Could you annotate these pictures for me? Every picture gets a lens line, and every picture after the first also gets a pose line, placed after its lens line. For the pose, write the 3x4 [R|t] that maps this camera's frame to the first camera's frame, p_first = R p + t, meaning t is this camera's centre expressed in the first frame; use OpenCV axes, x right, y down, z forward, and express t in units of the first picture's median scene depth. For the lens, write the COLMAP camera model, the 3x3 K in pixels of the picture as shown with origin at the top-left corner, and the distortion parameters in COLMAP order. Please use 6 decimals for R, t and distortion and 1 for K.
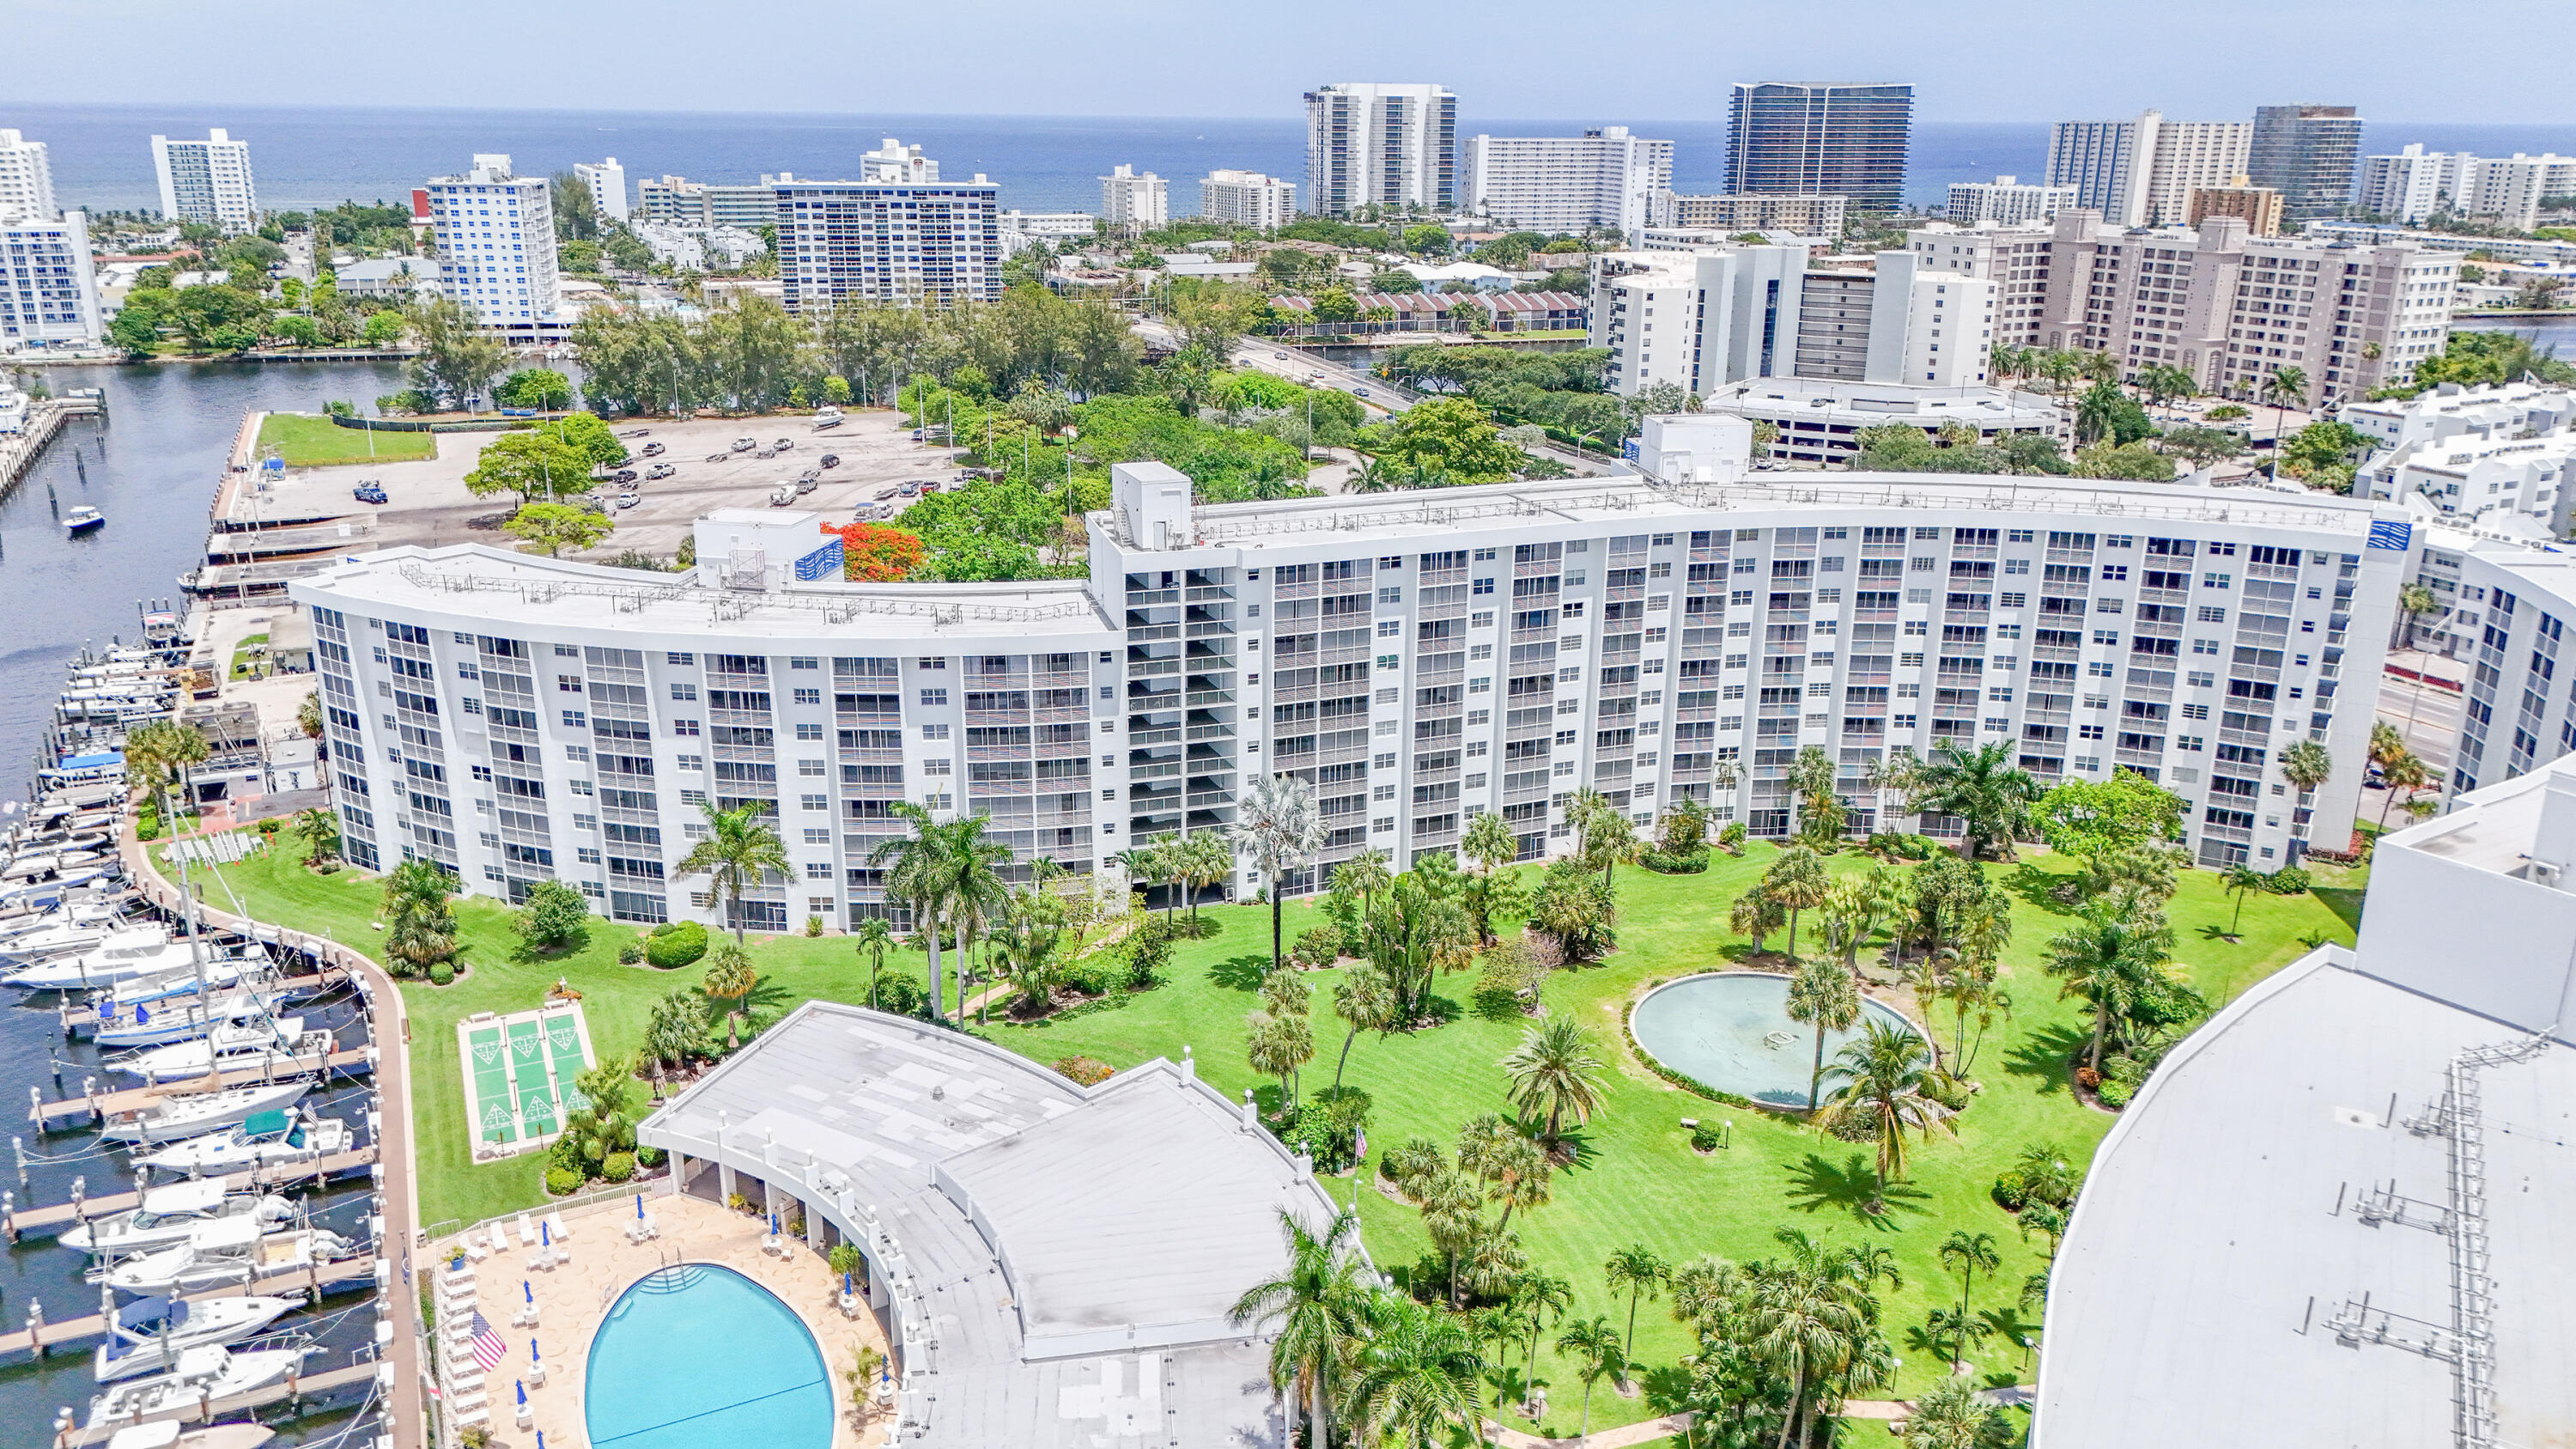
lens RADIAL K [[1917.5, 0, 1288.0], [0, 1917.5, 724.5], [0, 0, 1]] dist [0.051436, -0.039118]
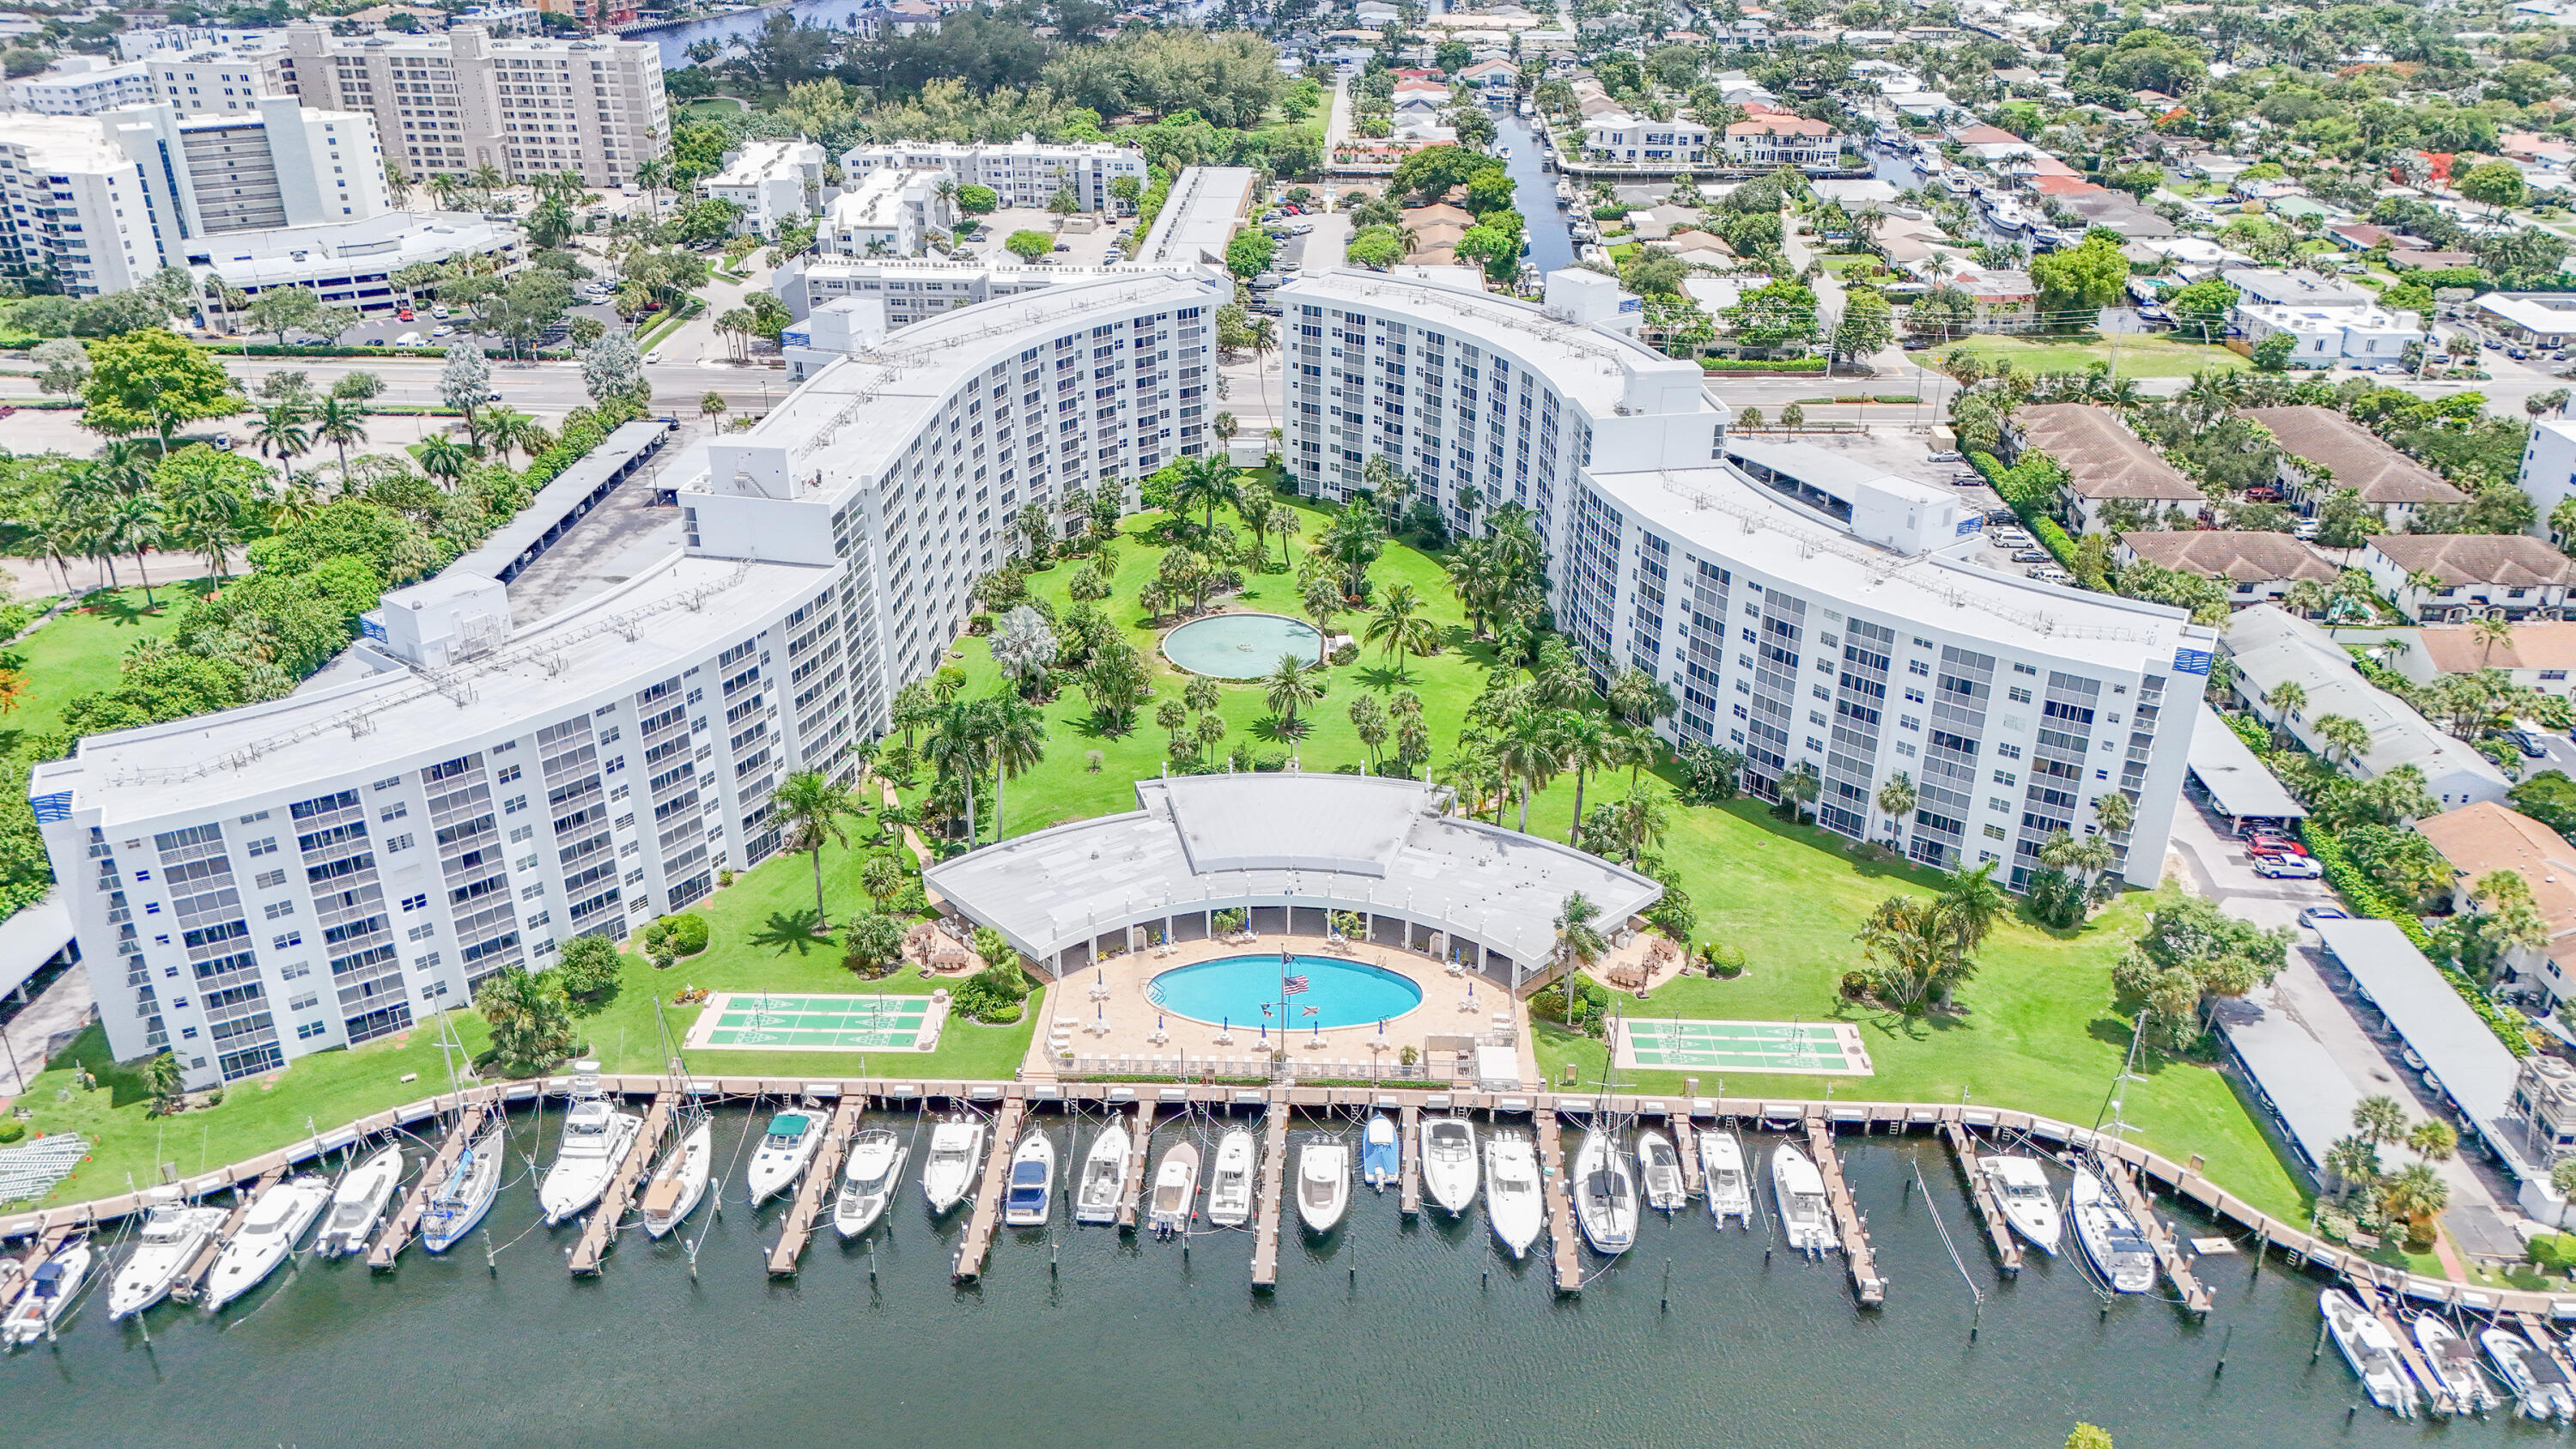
lens RADIAL K [[1902.3, 0, 1288.0], [0, 1902.3, 724.5], [0, 0, 1]] dist [0.078677, -0.063708]
pose [[0.458045, -0.395637, 0.796032, -0.932731], [0.274759, 0.914657, 0.296496, -0.226390], [-0.845401, 0.082909, 0.527659, 0.046599]]
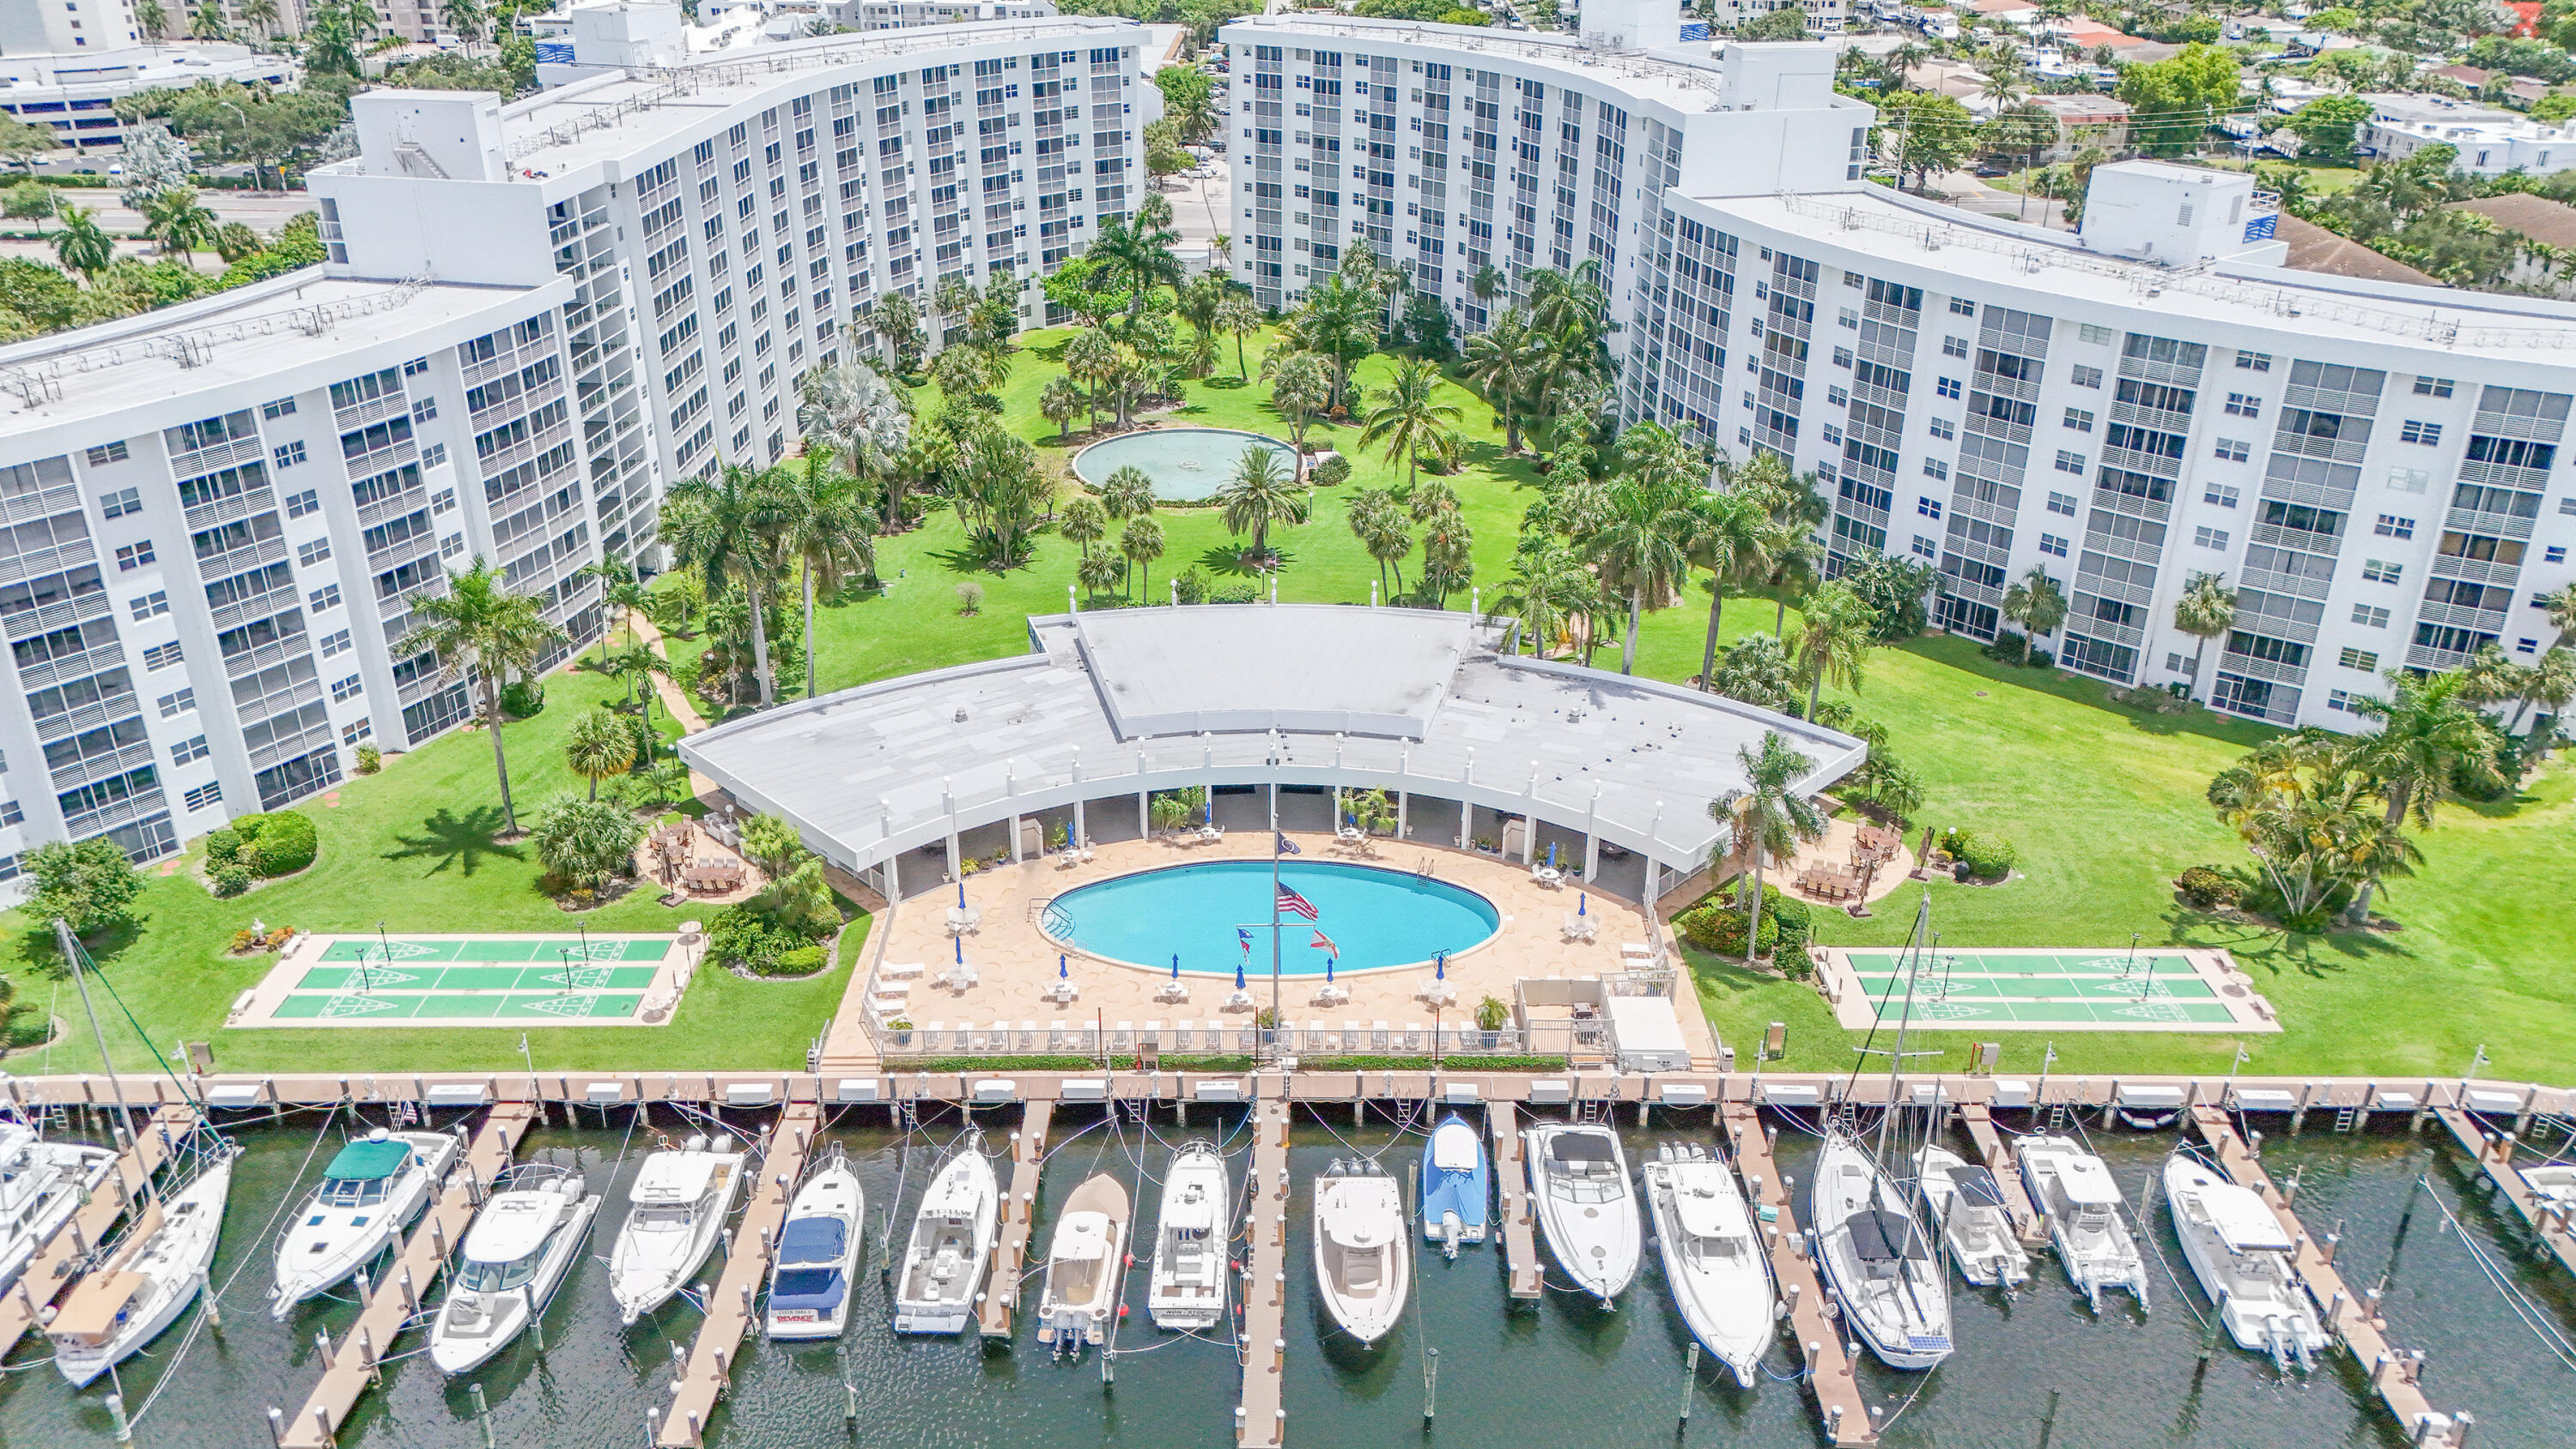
lens RADIAL K [[1917.5, 0, 1288.0], [0, 1917.5, 724.5], [0, 0, 1]] dist [0.051436, -0.039118]
pose [[0.424780, -0.401905, 0.811193, -0.654168], [0.277641, 0.910707, 0.305822, -0.038579], [-0.861671, 0.095313, 0.498436, 0.278233]]
